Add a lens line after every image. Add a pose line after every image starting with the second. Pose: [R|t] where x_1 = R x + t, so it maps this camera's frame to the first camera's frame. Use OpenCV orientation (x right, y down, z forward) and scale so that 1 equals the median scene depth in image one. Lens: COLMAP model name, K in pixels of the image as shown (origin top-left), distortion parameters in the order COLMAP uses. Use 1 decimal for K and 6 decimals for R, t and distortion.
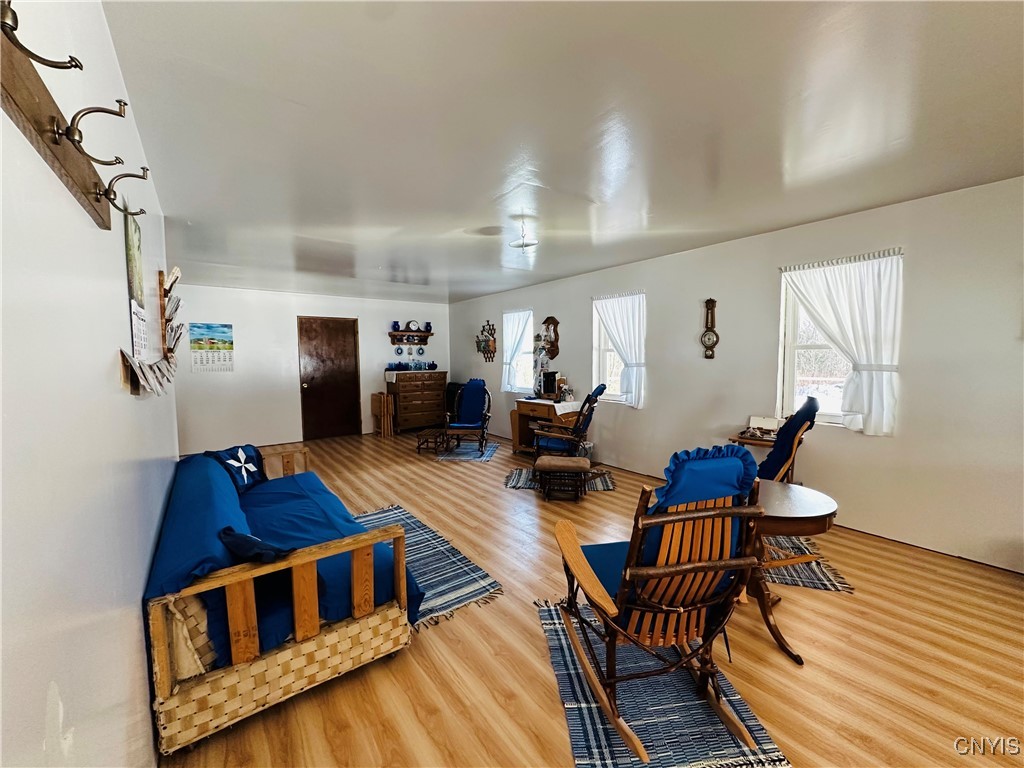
lens RADIAL K [[408.5, 0, 514.2], [0, 408.5, 384.7], [0, 0, 1]] dist [-0.001691, 0.000649]
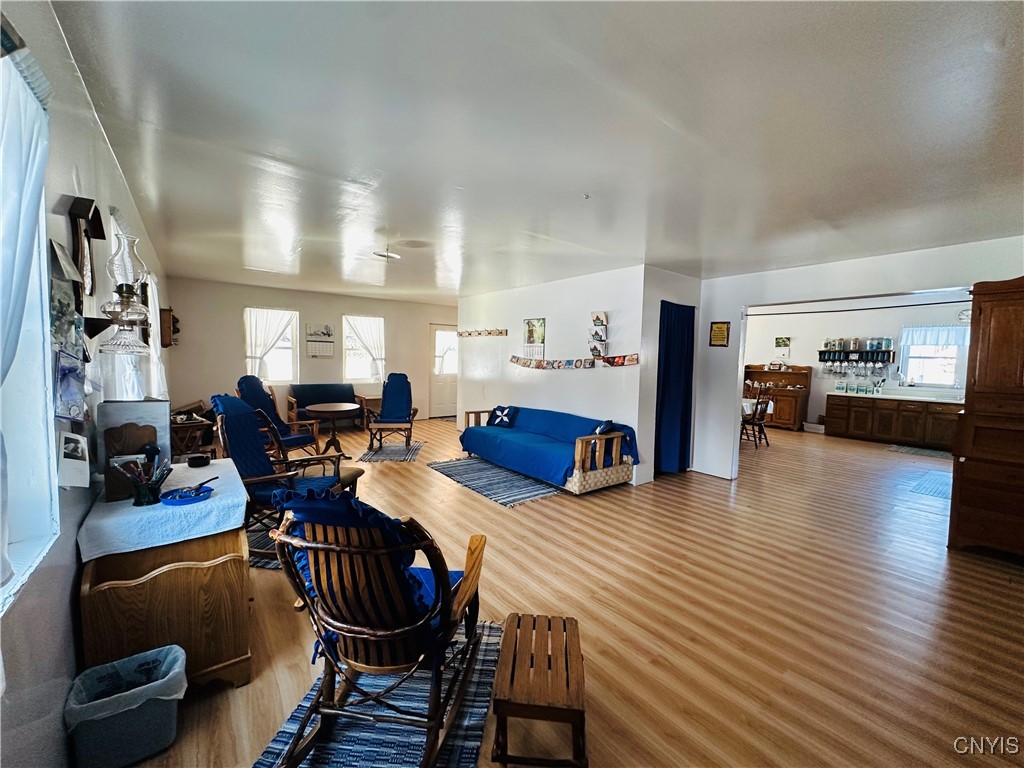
lens RADIAL K [[408.5, 0, 513.0], [0, 408.5, 384.2], [0, 0, 1]] dist [-0.001691, 0.000649]
pose [[-0.999800, -0.015827, -0.012241, -0.233207], [-0.017309, 0.991046, 0.132397, -0.110593], [0.010036, 0.132582, -0.991121, 1.604122]]
